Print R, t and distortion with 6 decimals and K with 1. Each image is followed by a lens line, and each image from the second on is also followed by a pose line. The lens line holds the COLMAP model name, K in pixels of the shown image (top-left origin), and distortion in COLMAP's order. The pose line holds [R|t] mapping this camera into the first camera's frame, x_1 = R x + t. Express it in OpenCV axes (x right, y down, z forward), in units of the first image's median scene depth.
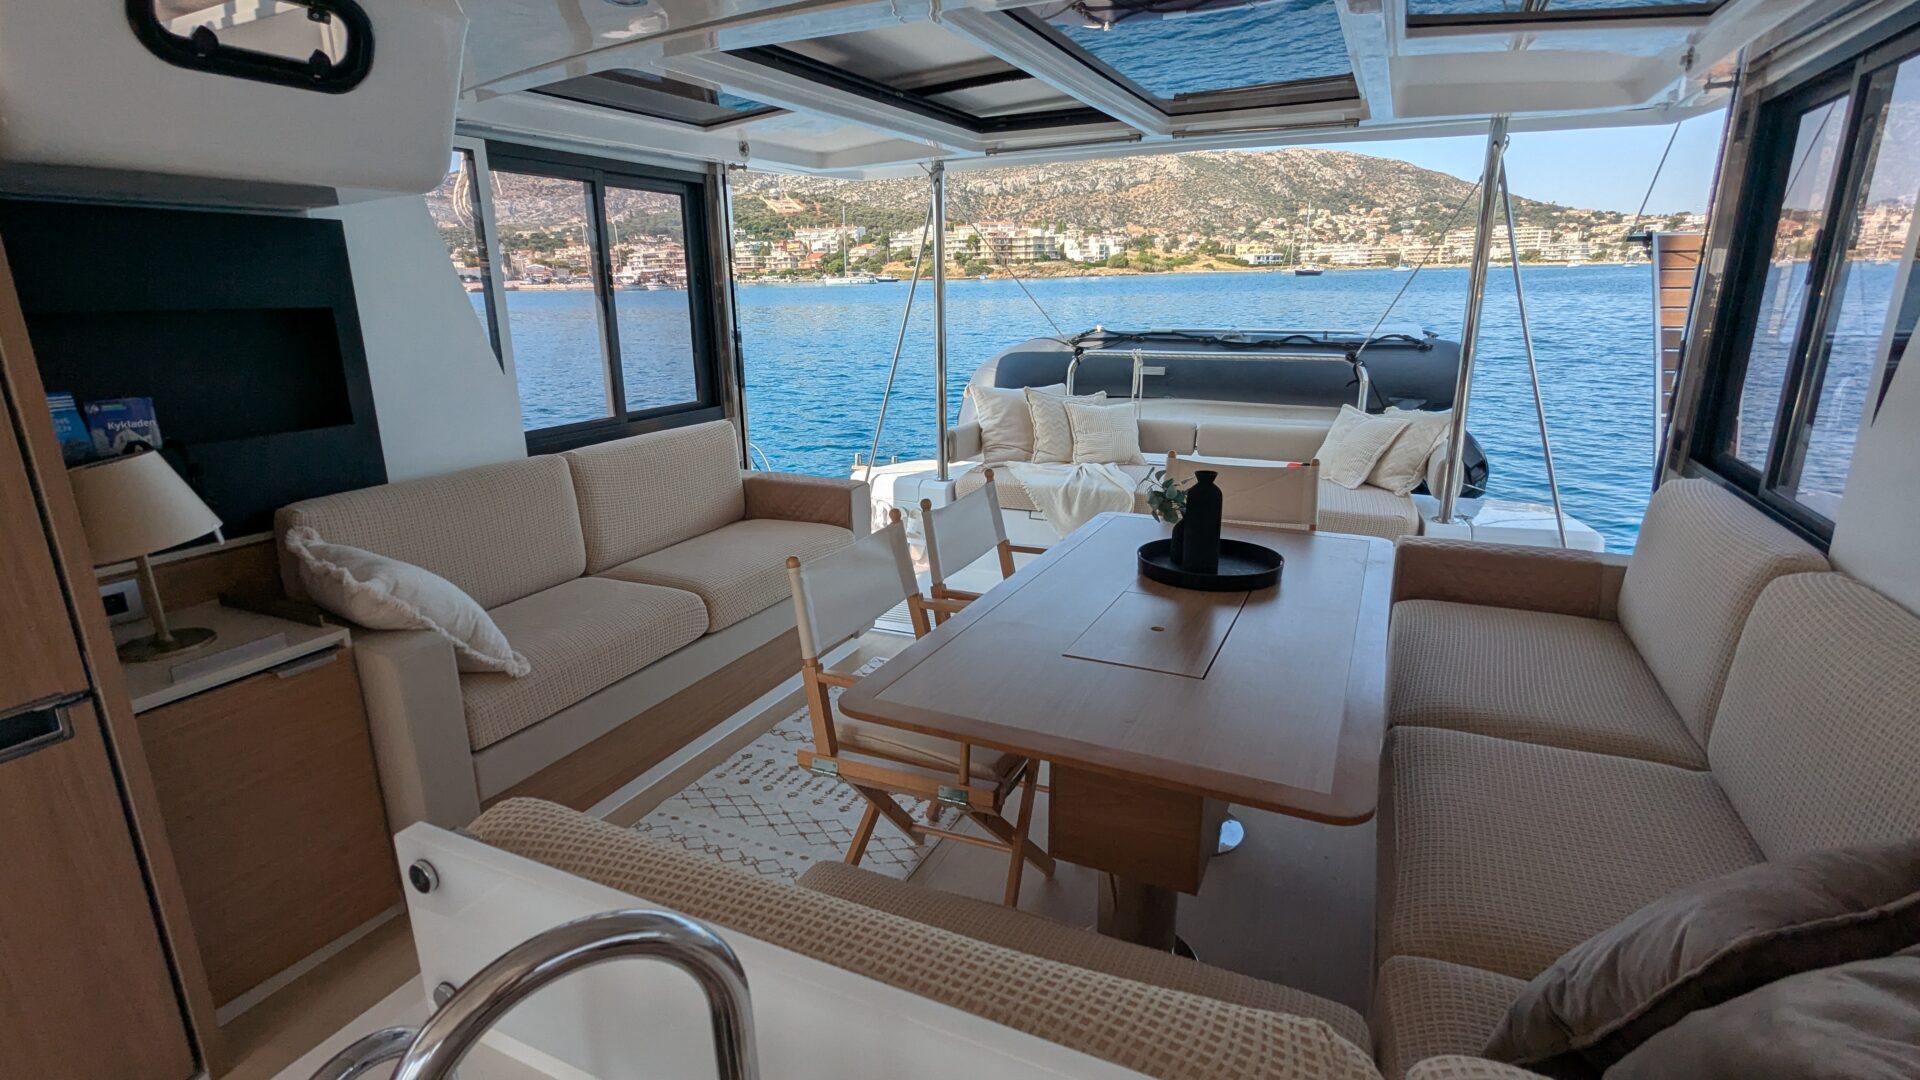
lens RADIAL K [[905.9, 0, 956.3], [0, 905.9, 542.7], [0, 0, 1]] dist [0.001851, 0.000316]
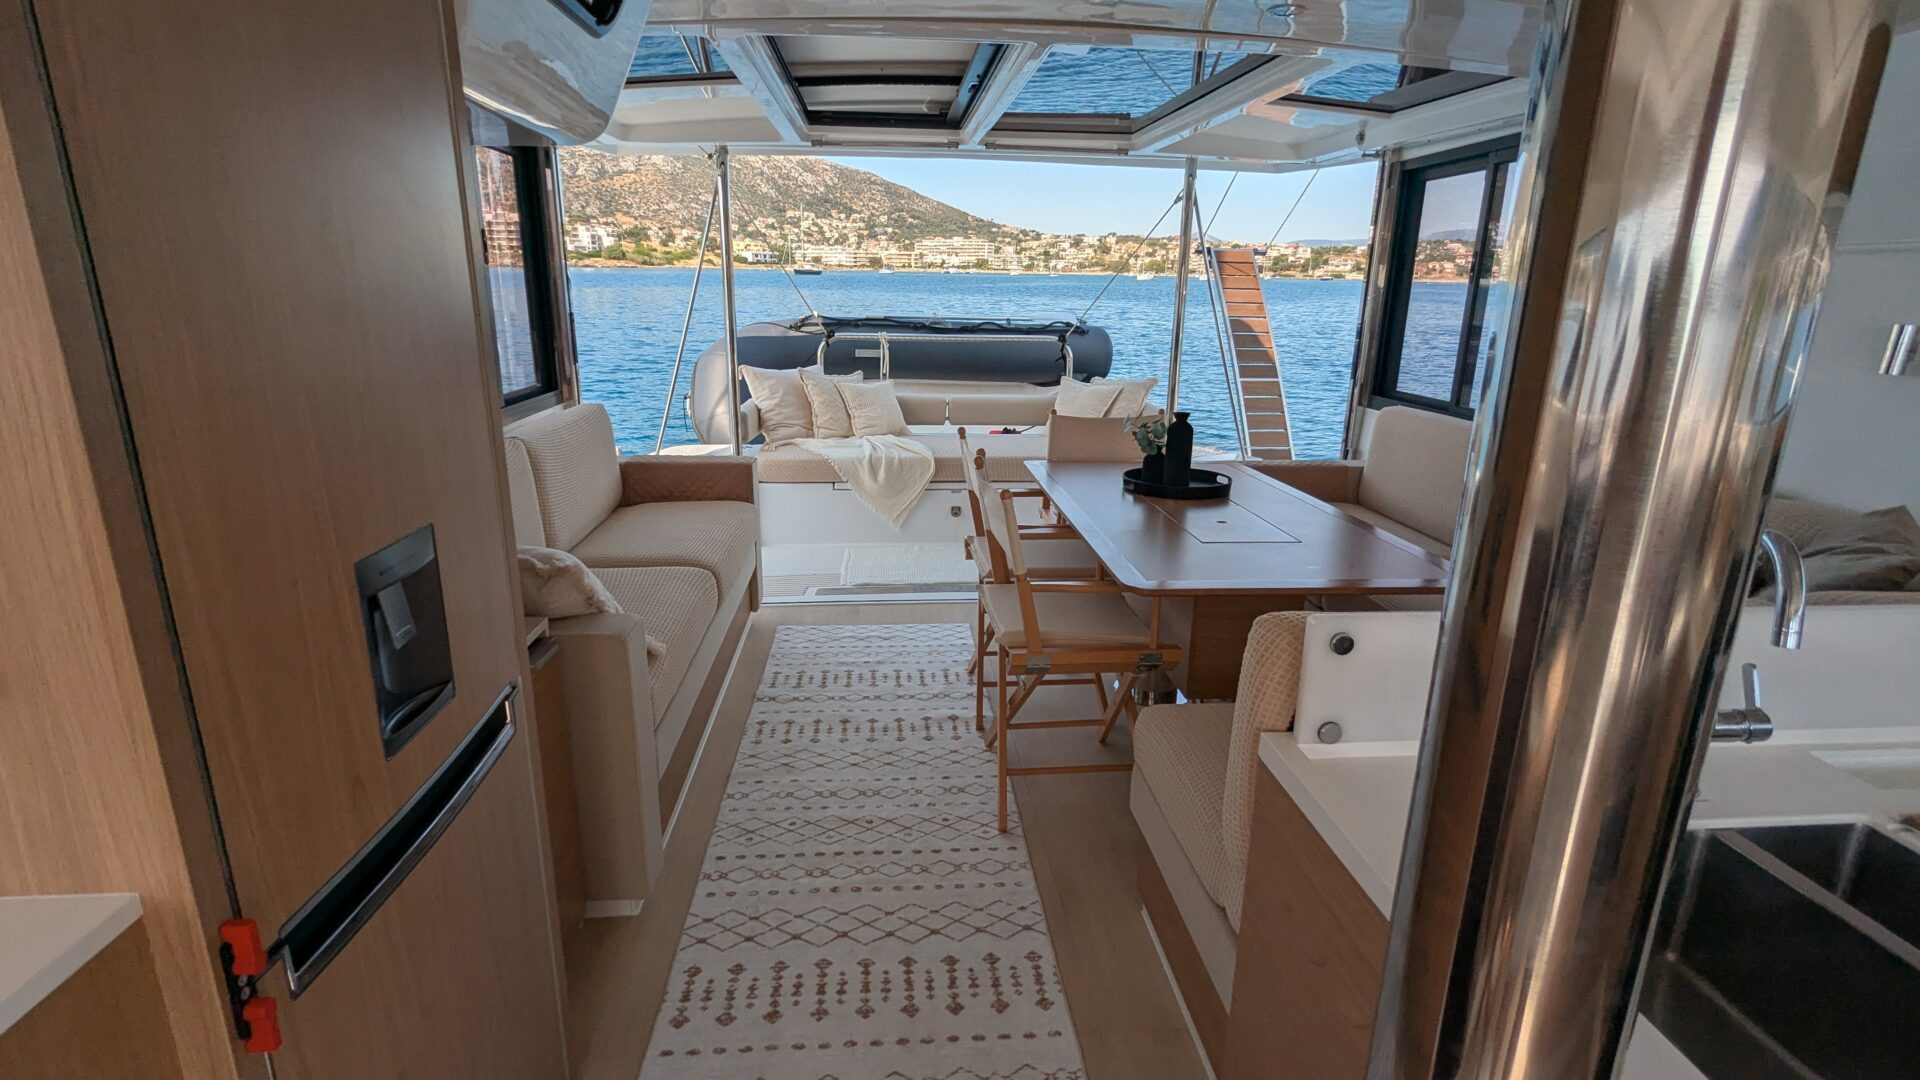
lens RADIAL K [[905.9, 0, 959.0], [0, 905.9, 539.7], [0, 0, 1]] dist [0.001851, 0.000316]
pose [[0.867826, -0.110743, 0.484370, -0.401888], [0.109451, 0.993507, 0.031048, 0.018118], [-0.484663, 0.026070, 0.874312, -0.002339]]
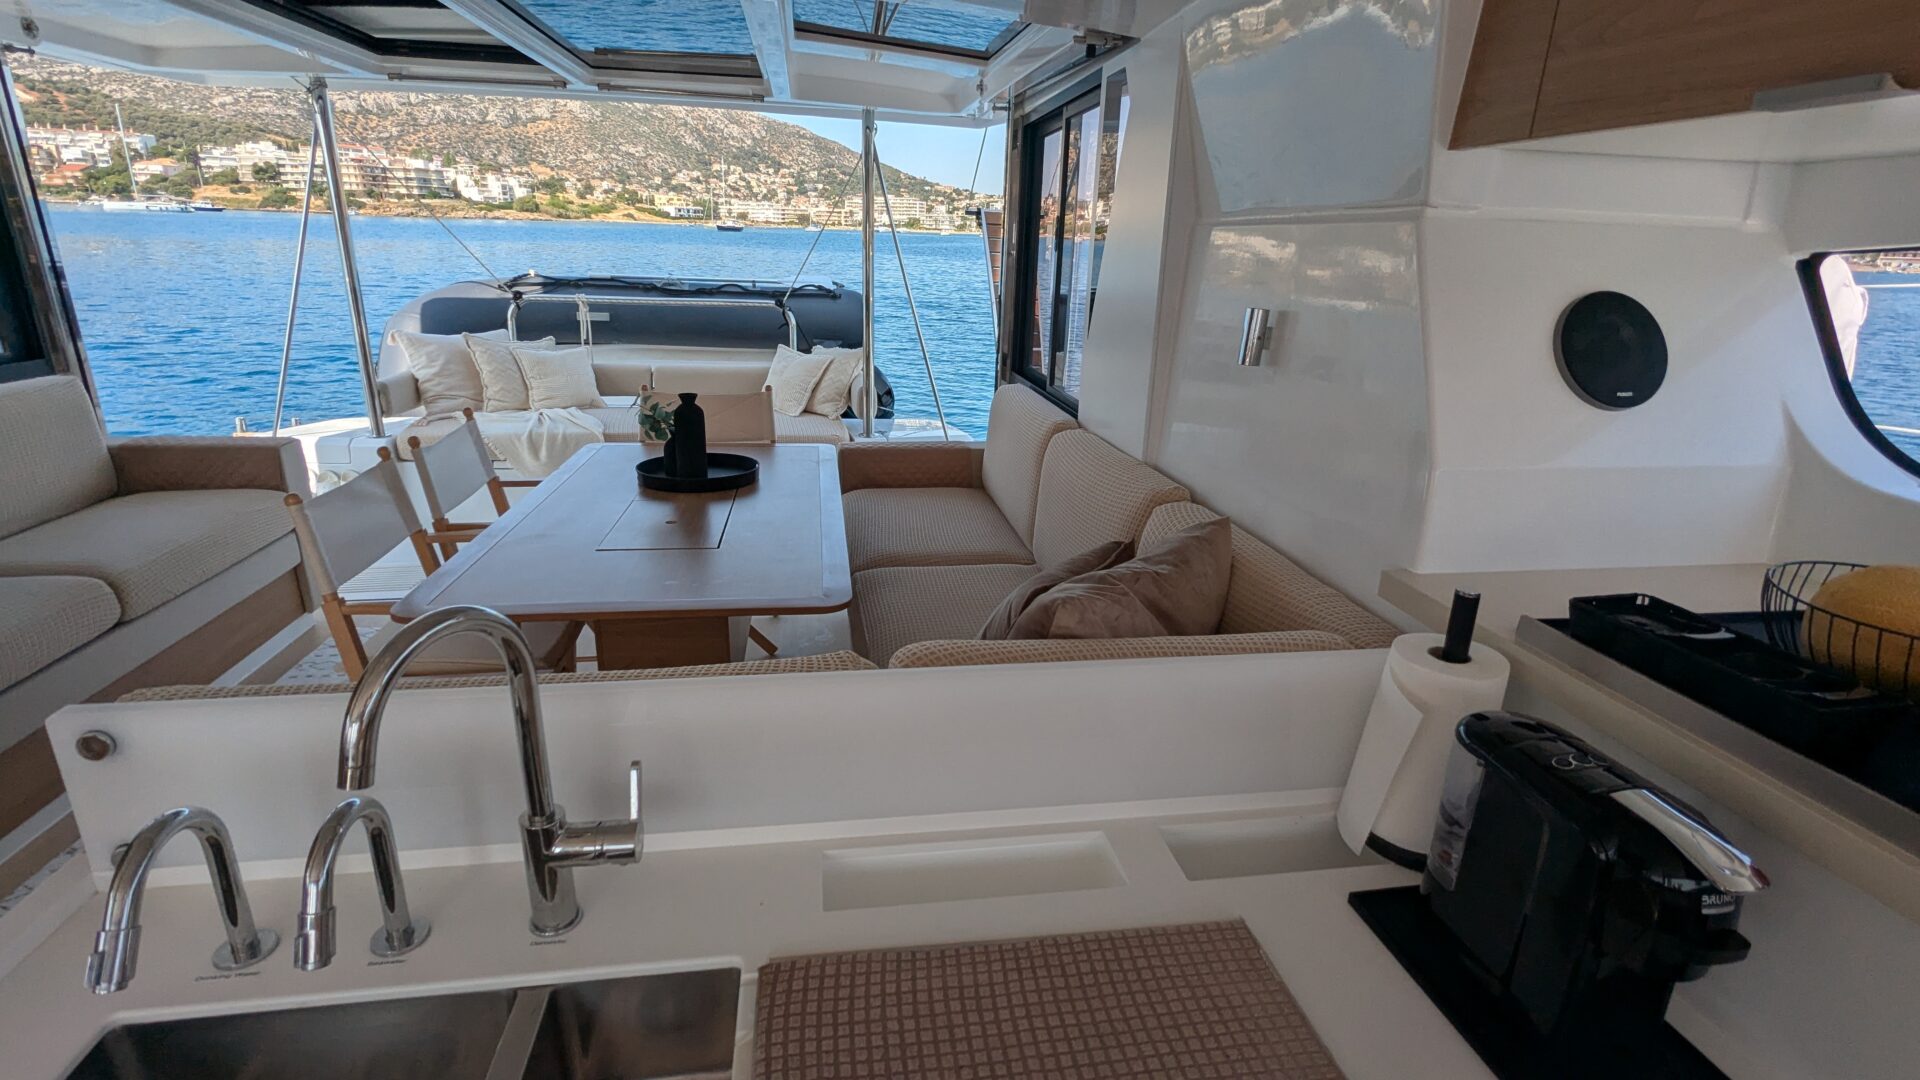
lens RADIAL K [[905.9, 0, 955.3], [0, 905.9, 541.2], [0, 0, 1]] dist [0.001851, 0.000316]
pose [[0.826597, -0.138216, 0.545558, -0.063439], [0.111760, 0.990381, 0.081580, 0.033096], [-0.551586, -0.006462, 0.834093, -0.108572]]
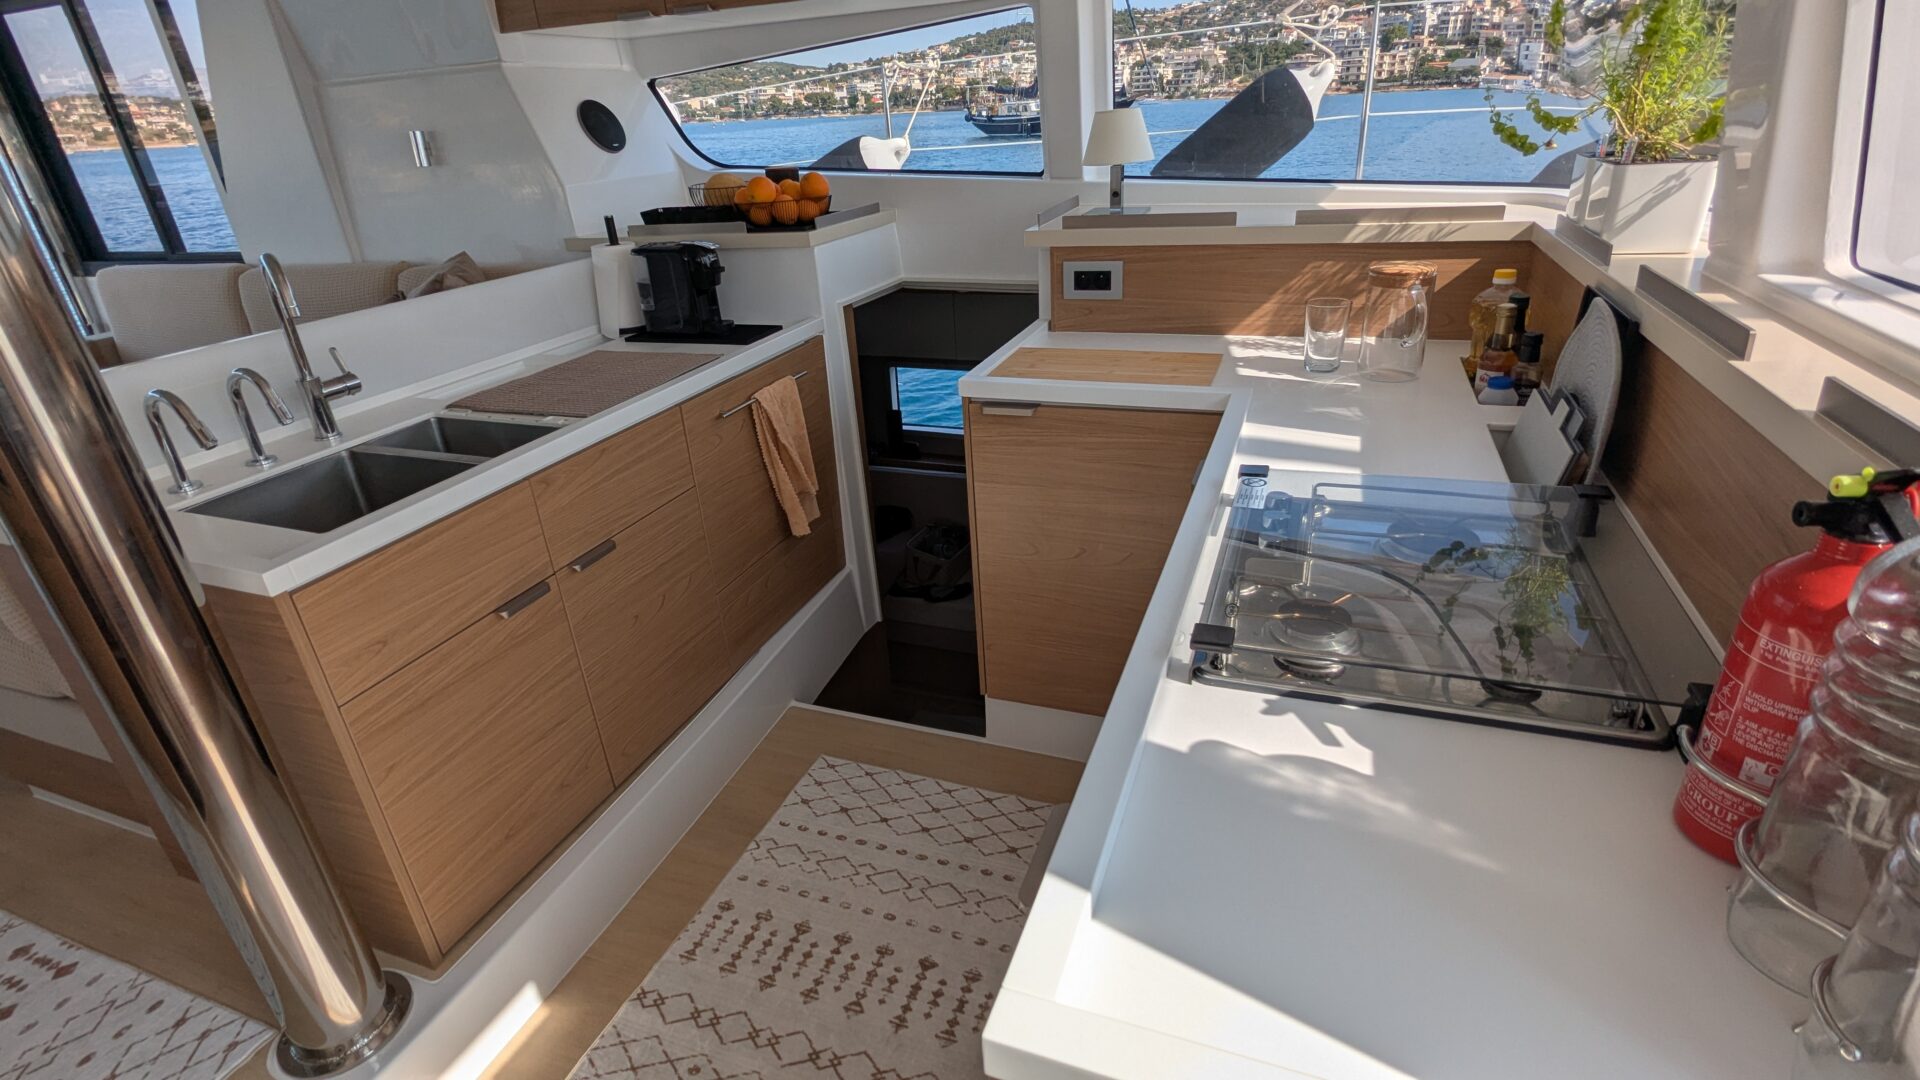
lens RADIAL K [[905.9, 0, 957.6], [0, 905.9, 536.3], [0, 0, 1]] dist [0.001851, 0.000316]
pose [[-0.066942, -0.410807, 0.909262, -0.539358], [0.326202, 0.852215, 0.409049, 0.098786], [-0.942927, 0.323985, 0.076957, -0.193508]]
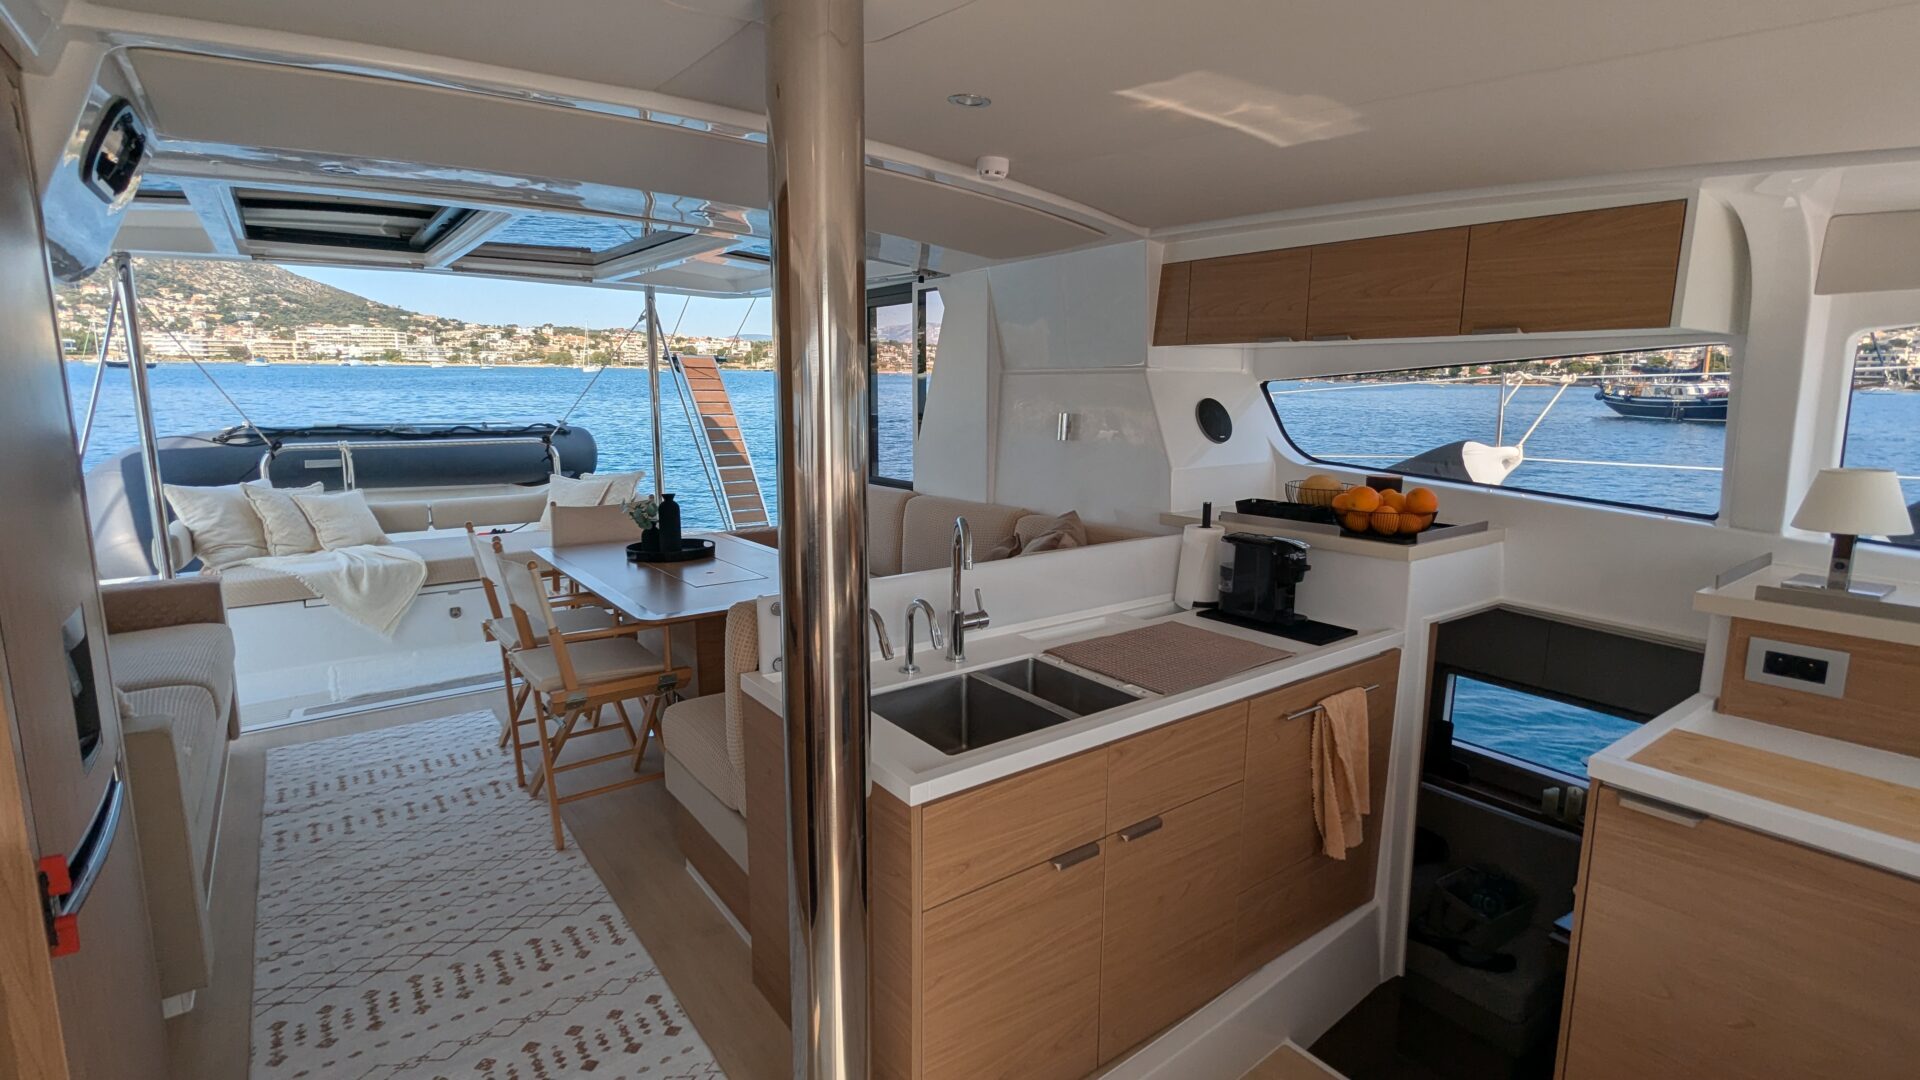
lens RADIAL K [[905.9, 0, 957.1], [0, 905.9, 538.9], [0, 0, 1]] dist [0.001851, 0.000316]
pose [[0.481733, -0.135278, 0.865814, -0.551972], [0.228734, 0.973173, 0.024787, 0.049825], [-0.845940, 0.186100, 0.499752, -0.163567]]
